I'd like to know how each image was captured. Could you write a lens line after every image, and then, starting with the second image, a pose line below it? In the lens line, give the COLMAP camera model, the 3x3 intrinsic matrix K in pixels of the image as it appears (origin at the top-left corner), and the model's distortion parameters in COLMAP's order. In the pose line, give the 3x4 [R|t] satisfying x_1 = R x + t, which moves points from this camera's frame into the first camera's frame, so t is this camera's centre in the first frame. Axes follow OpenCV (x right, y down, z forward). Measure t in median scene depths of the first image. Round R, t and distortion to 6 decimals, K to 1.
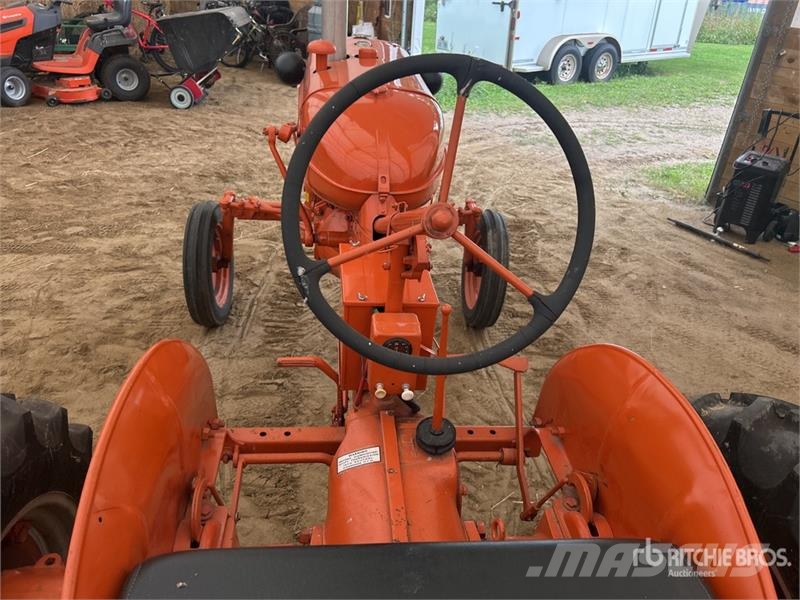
lens RADIAL K [[608.8, 0, 397.4], [0, 608.8, 300.6], [0, 0, 1]] dist [0.050591, -0.059795]
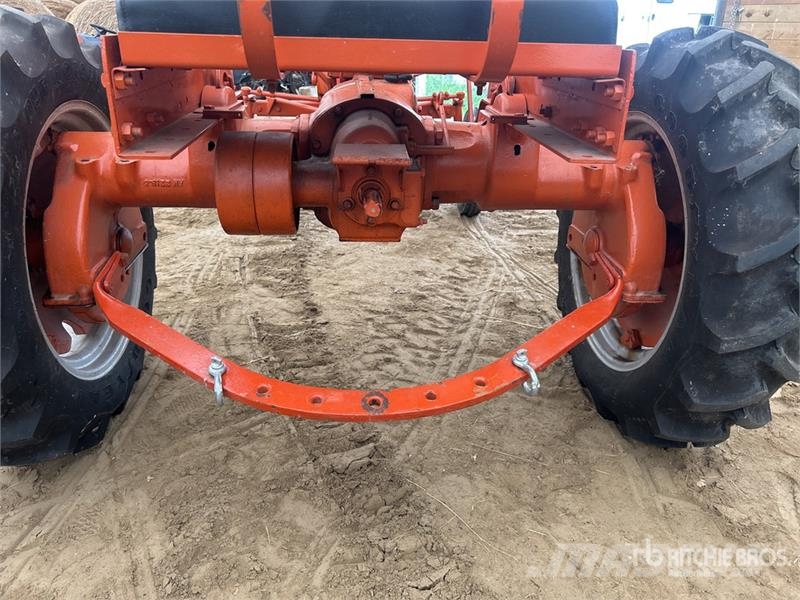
lens RADIAL K [[608.8, 0, 400.6], [0, 608.8, 295.1], [0, 0, 1]] dist [0.050591, -0.059795]
pose [[0.998557, -0.039734, -0.036114, 0.027821], [0.034866, 0.991334, -0.126656, 0.242079], [0.040833, 0.125214, 0.991289, -0.073554]]
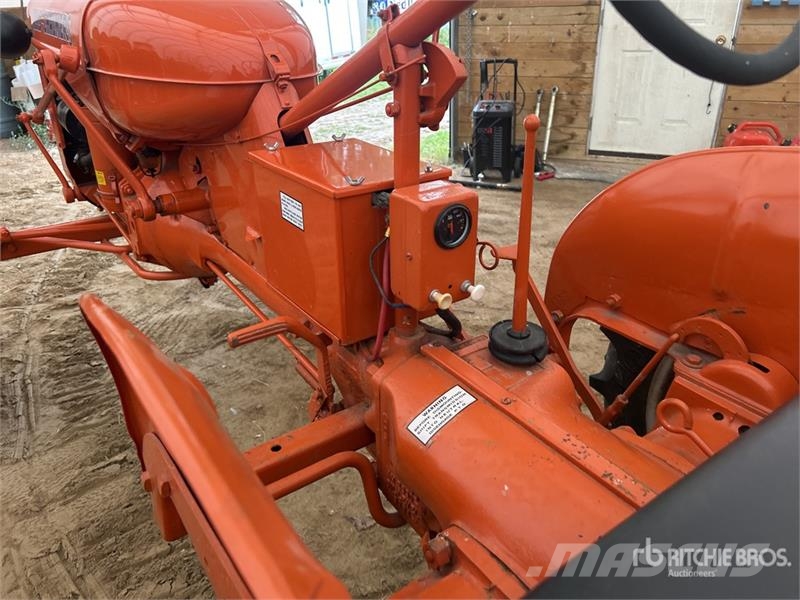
lens RADIAL K [[608.8, 0, 405.4], [0, 608.8, 292.2], [0, 0, 1]] dist [0.050591, -0.059795]
pose [[0.861338, -0.292130, 0.415640, -0.090722], [0.321378, 0.946951, -0.000437, 0.035282], [-0.393463, 0.133954, 0.909529, 0.114637]]
